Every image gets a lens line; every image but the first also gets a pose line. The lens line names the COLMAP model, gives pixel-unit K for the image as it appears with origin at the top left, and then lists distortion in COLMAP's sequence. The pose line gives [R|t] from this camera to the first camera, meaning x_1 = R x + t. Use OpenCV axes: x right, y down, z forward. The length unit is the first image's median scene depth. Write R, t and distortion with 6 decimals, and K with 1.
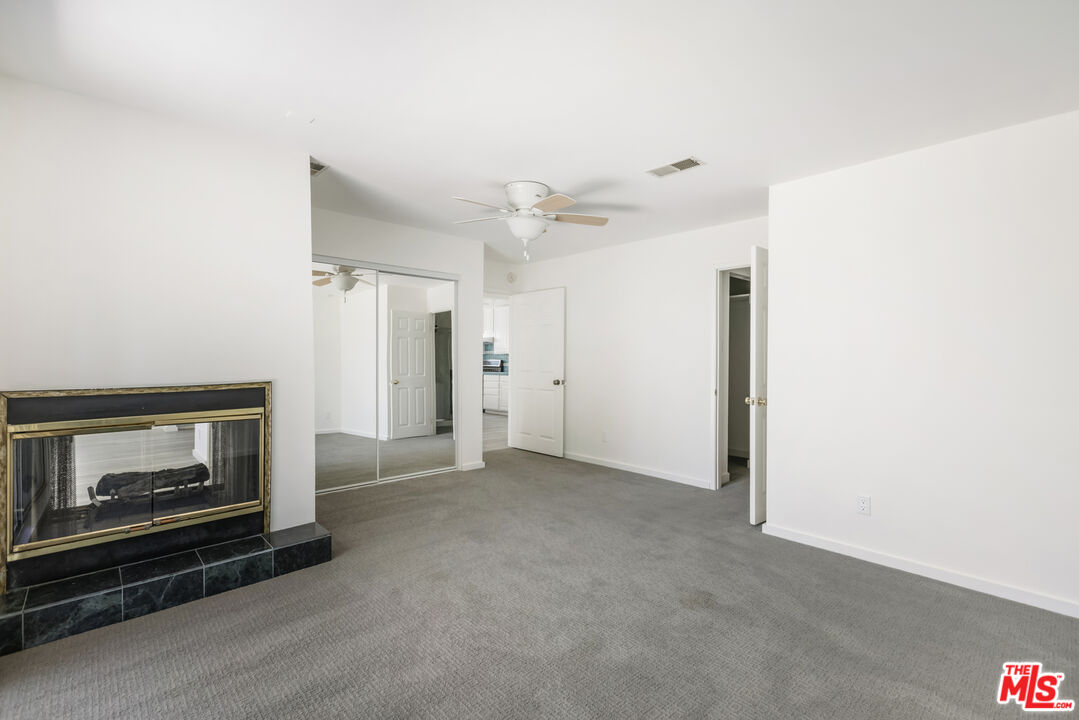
lens RADIAL K [[486.5, 0, 539.6], [0, 486.5, 364.9], [0, 0, 1]] dist [0.002274, 0.000284]
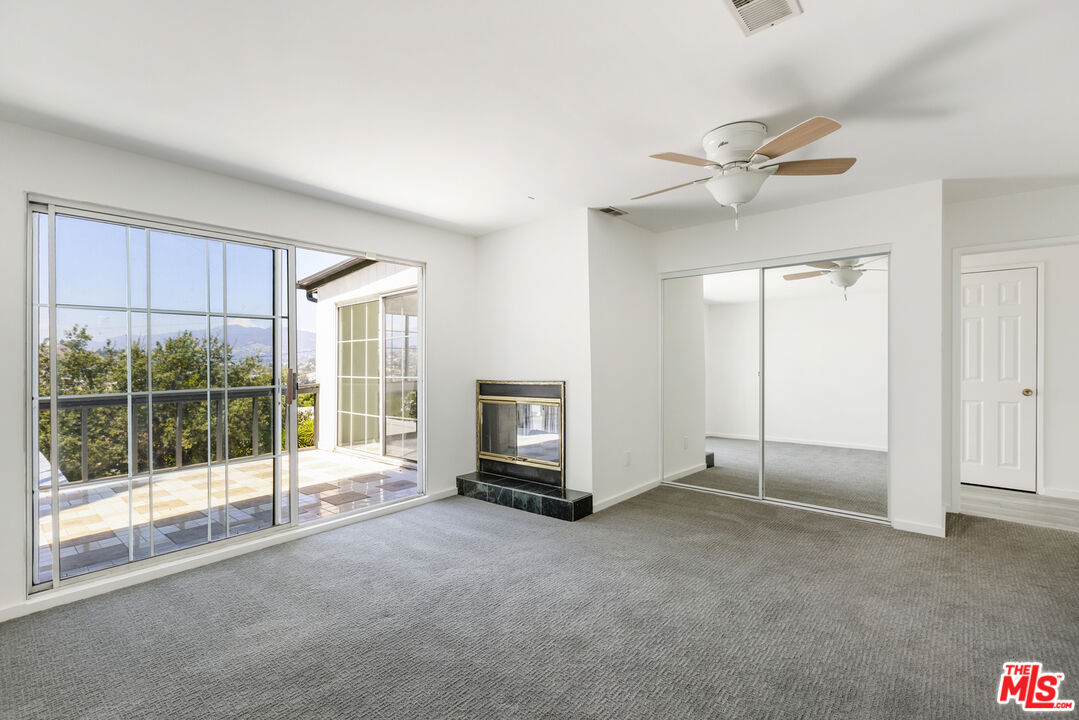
lens RADIAL K [[486.5, 0, 539.6], [0, 486.5, 364.9], [0, 0, 1]] dist [0.002274, 0.000284]
pose [[0.110349, 0.000619, -0.993893, 0.831299], [-0.008294, 0.999966, -0.000298, -0.011746], [0.993858, 0.008277, 0.110350, 0.763562]]
